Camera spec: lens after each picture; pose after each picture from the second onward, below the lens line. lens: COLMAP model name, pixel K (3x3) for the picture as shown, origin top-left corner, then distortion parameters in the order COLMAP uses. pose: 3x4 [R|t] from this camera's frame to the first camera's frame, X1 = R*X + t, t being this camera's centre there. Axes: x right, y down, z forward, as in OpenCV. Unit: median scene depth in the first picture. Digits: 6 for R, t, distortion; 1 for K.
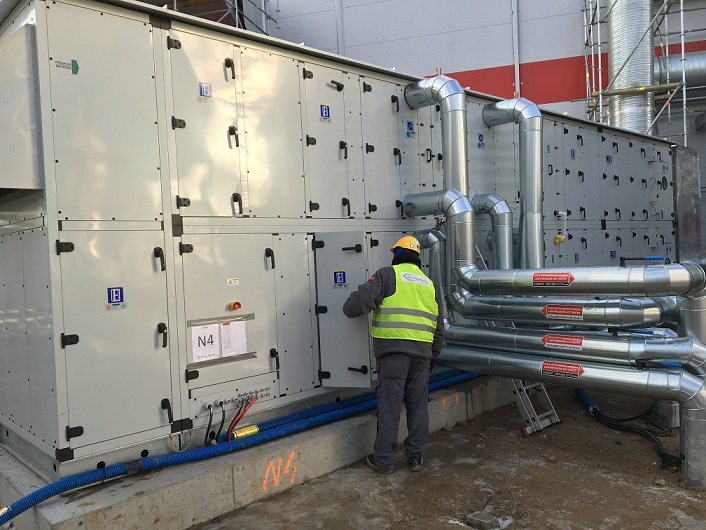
lens RADIAL K [[589.2, 0, 352.1], [0, 589.2, 268.1], [0, 0, 1]] dist [0.091699, -0.124264]
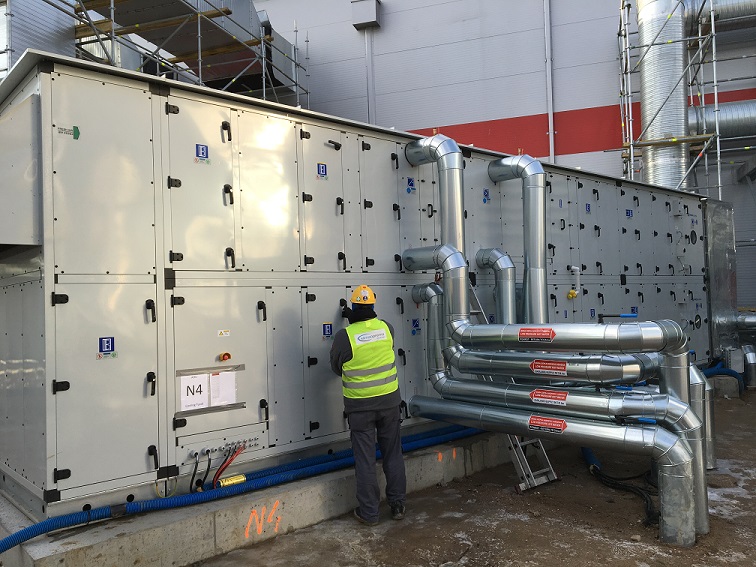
lens RADIAL K [[630.9, 0, 377.1], [0, 630.9, 286.9], [0, 0, 1]] dist [0.091699, -0.124264]
pose [[0.999574, 0.011038, -0.027017, 0.089772], [-0.012448, 0.998539, -0.052588, -0.002688], [0.026397, 0.052902, 0.998251, -0.099487]]
